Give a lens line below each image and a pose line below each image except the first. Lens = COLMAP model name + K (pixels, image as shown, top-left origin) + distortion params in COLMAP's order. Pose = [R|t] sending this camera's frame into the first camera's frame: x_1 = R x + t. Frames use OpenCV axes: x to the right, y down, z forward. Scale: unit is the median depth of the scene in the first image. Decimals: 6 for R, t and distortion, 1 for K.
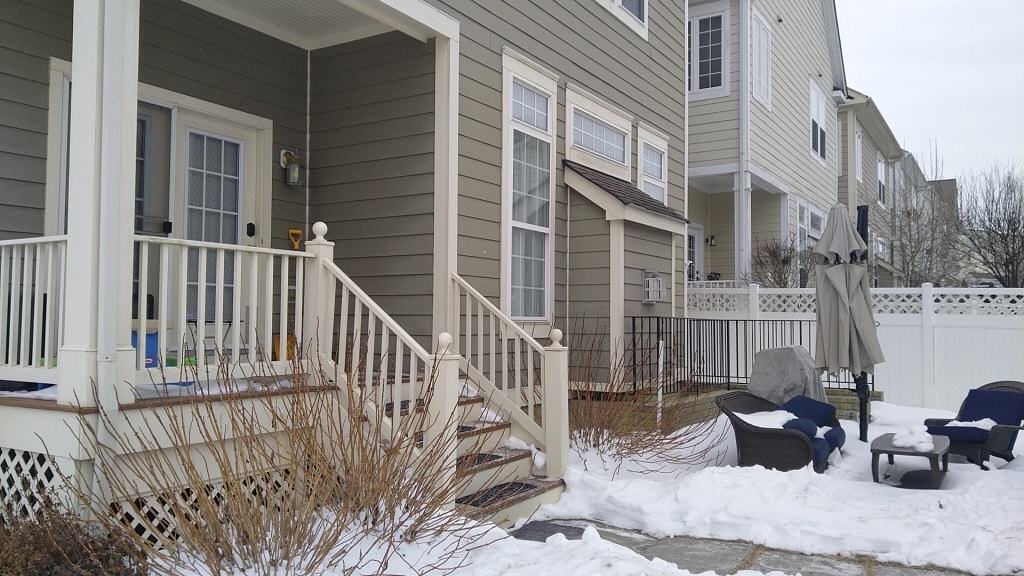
lens RADIAL K [[797.8, 0, 512.0], [0, 797.8, 289.0], [0, 0, 1]] dist [0.013943, -0.024530]
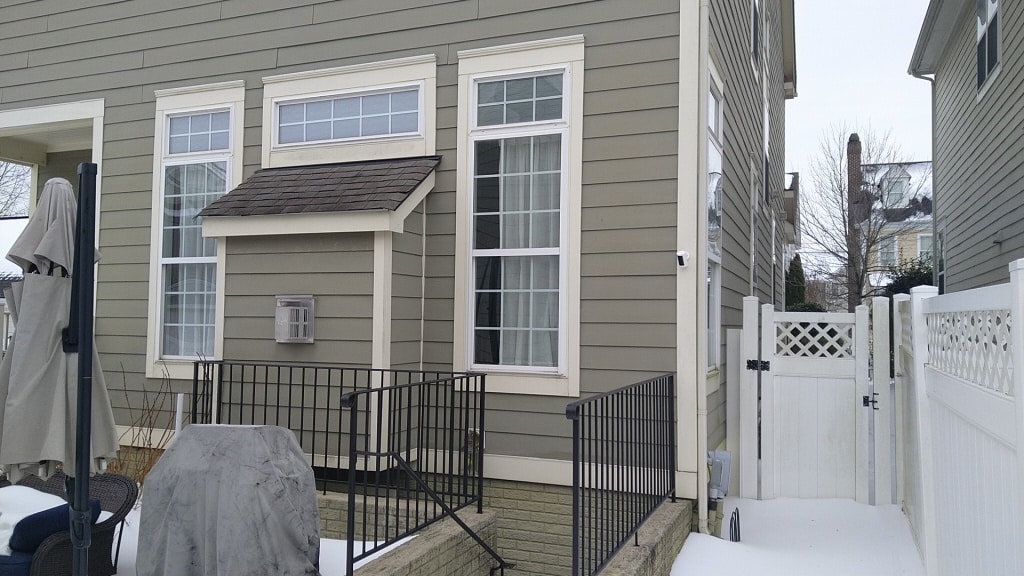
lens RADIAL K [[797.8, 0, 509.6], [0, 797.8, 281.6], [0, 0, 1]] dist [0.013943, -0.024530]
pose [[0.141052, -0.059041, -0.988240, 1.057343], [0.017615, 0.998212, -0.057123, 0.007893], [0.989845, -0.009350, 0.141840, 1.302286]]
